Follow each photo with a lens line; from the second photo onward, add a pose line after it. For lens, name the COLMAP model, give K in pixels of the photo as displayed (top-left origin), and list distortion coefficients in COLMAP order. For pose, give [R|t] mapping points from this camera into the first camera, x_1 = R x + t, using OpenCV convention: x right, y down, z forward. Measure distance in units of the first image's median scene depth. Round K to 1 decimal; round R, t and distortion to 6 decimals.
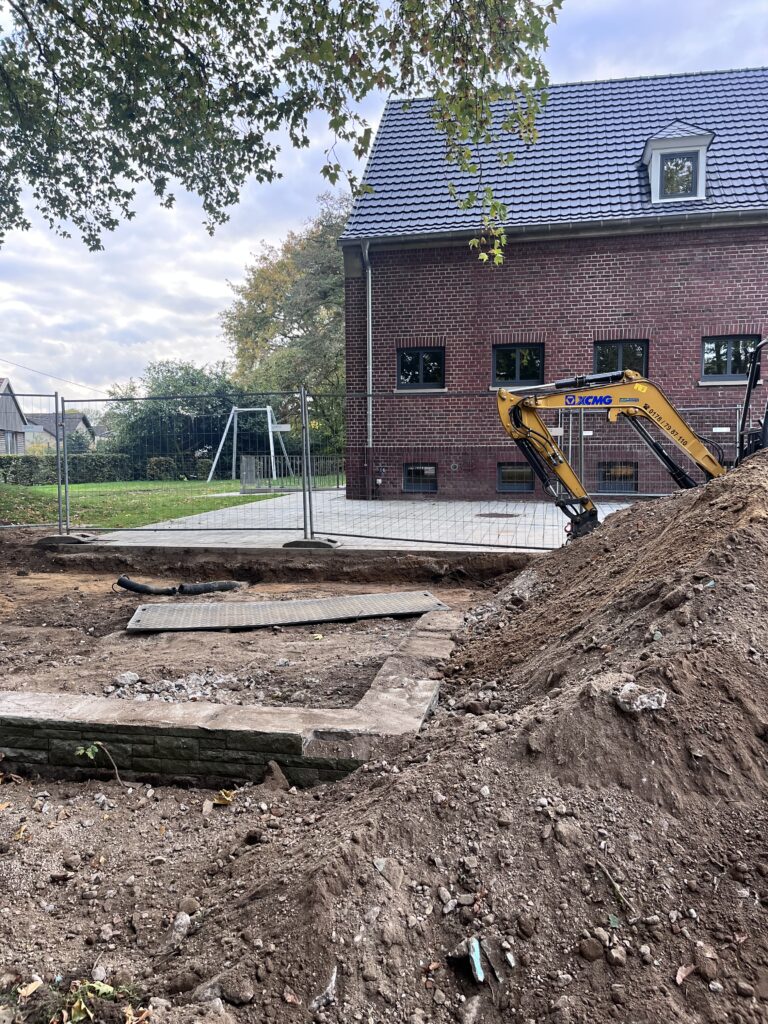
lens RADIAL K [[780.5, 0, 381.3], [0, 780.5, 512.0], [0, 0, 1]] dist [0.040933, -0.009958]
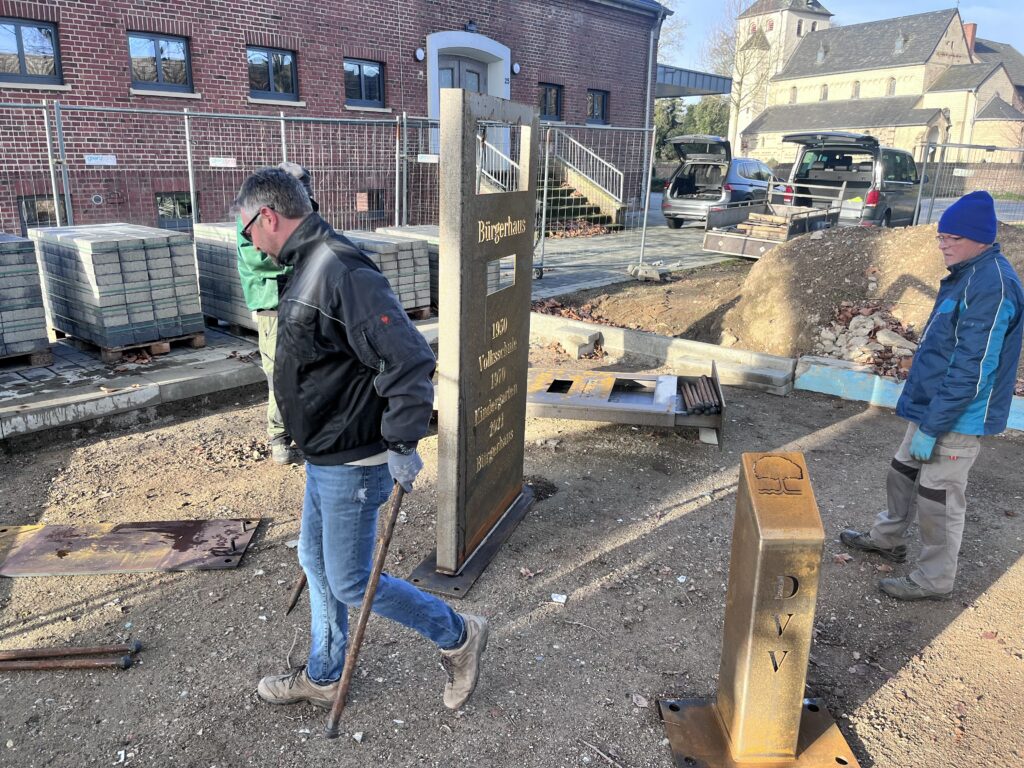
lens RADIAL K [[777.7, 0, 512.8], [0, 777.7, 390.7], [0, 0, 1]] dist [0.085632, -0.122497]
pose [[0.491413, -0.235267, 0.838548, -0.692843], [0.056532, 0.969409, 0.238852, -0.069834], [-0.869090, -0.069970, 0.489681, 0.518823]]
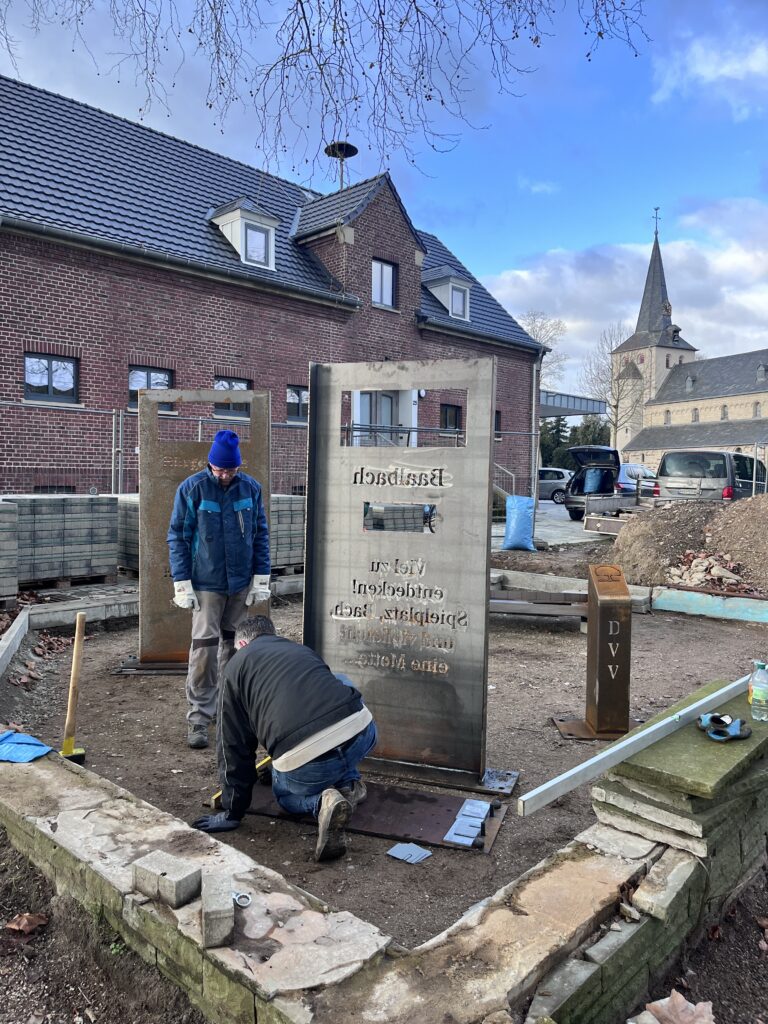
lens RADIAL K [[780.5, 0, 381.3], [0, 780.5, 512.0], [0, 0, 1]] dist [0.040933, -0.009958]
pose [[0.518503, -0.026266, 0.854673, -0.951250], [0.054965, 0.998485, -0.002660, -0.020771], [-0.853308, 0.048356, 0.519161, 0.426242]]
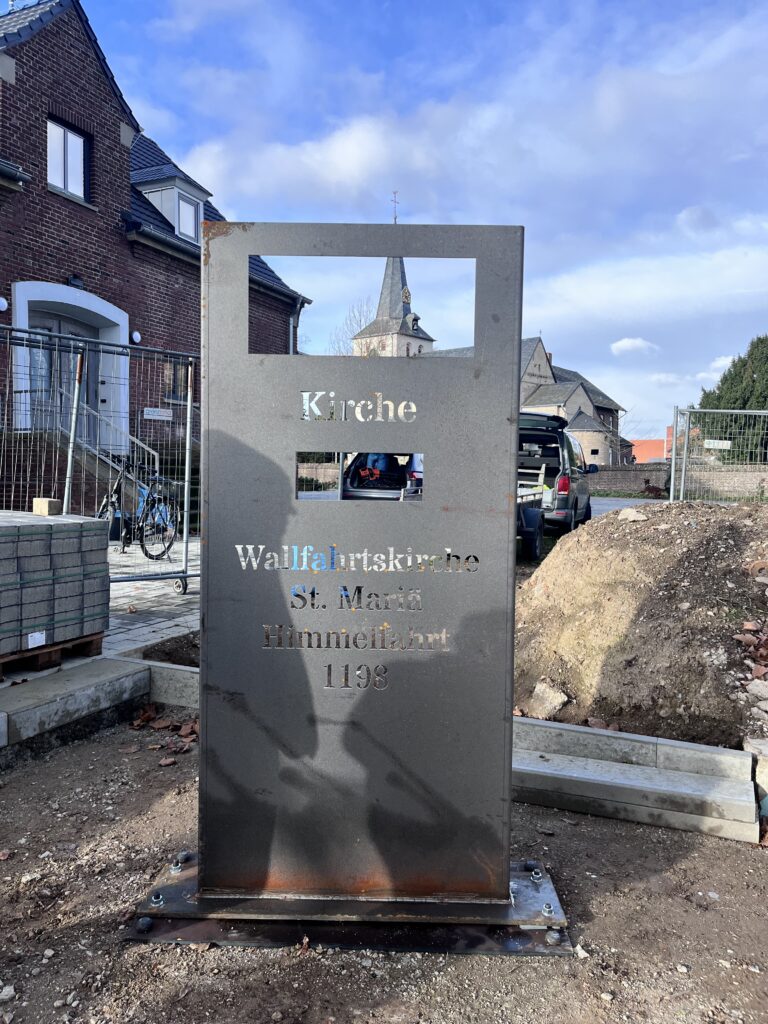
lens RADIAL K [[768.7, 0, 384.0], [0, 768.7, 512.0], [0, 0, 1]] dist [0.083061, -0.125504]
pose [[0.201360, -0.041870, 0.978622, -0.312077], [0.060477, 0.997711, 0.030243, -0.038174], [-0.977649, 0.053095, 0.203431, 0.734090]]
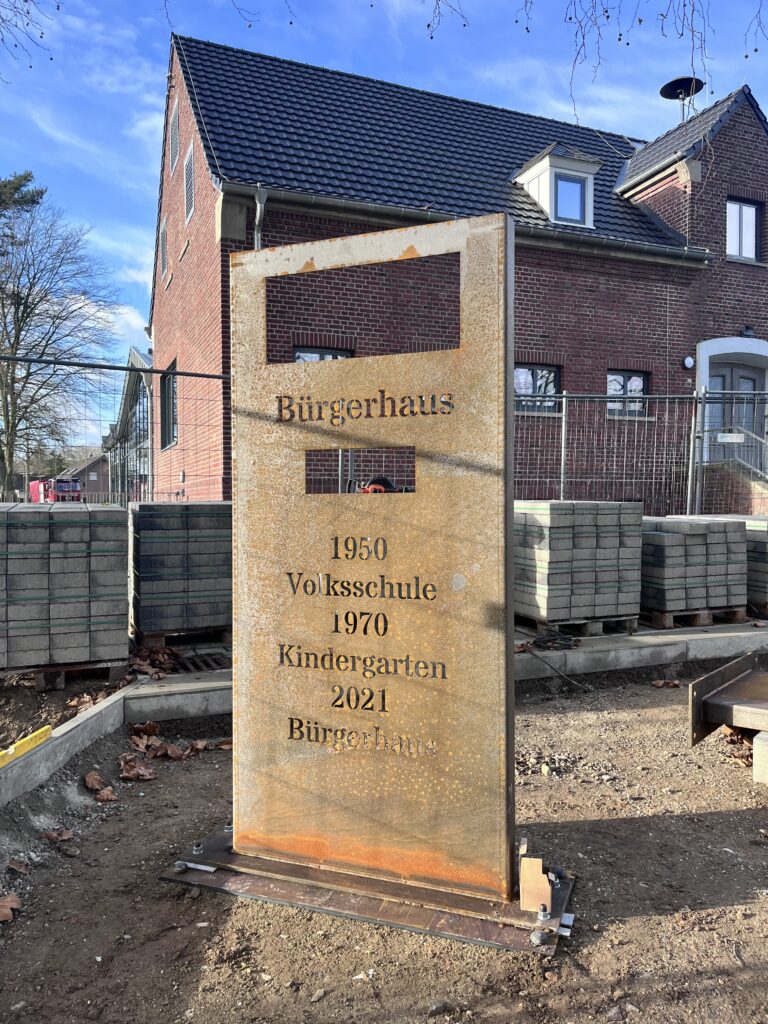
lens RADIAL K [[780.5, 0, 381.3], [0, 780.5, 512.0], [0, 0, 1]] dist [0.040933, -0.009958]
pose [[0.818344, -0.006487, 0.574692, -0.625932], [0.043243, 0.997797, -0.050315, -0.019290], [-0.573099, 0.066026, 0.816822, 0.656114]]
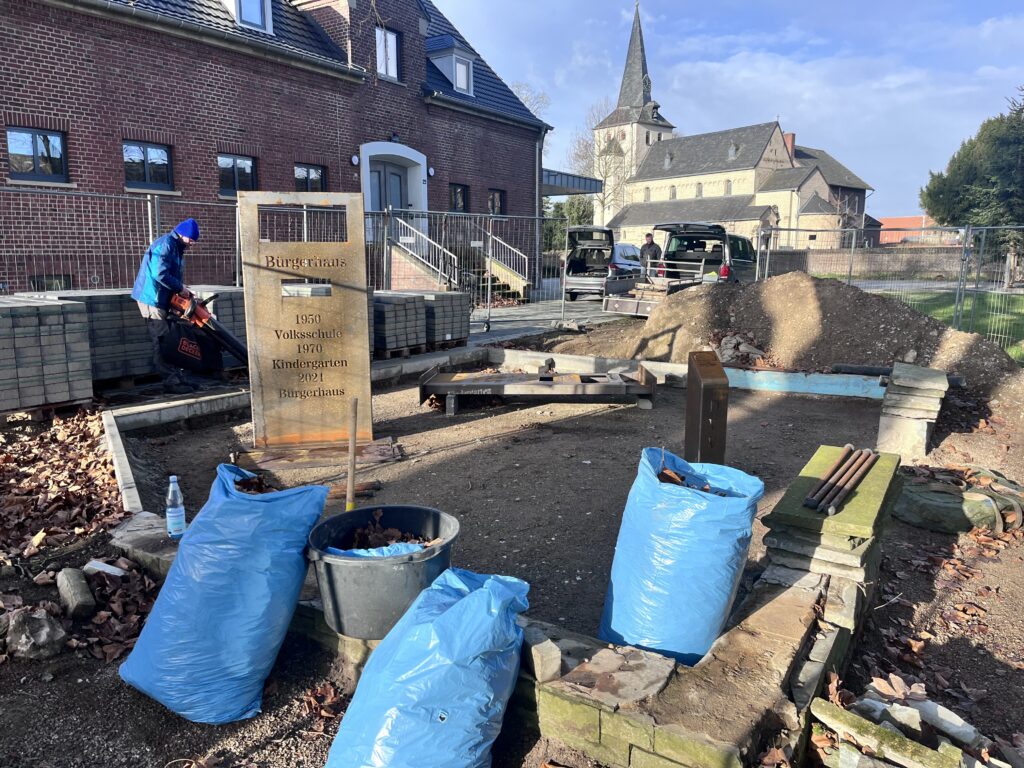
lens RADIAL K [[777.7, 0, 512.8], [0, 777.7, 390.7], [0, 0, 1]] dist [0.085632, -0.122497]
pose [[0.344210, -0.154948, 0.926019, -1.033407], [0.072575, 0.987728, 0.138297, -0.042140], [-0.936083, 0.019603, 0.351231, 0.499486]]
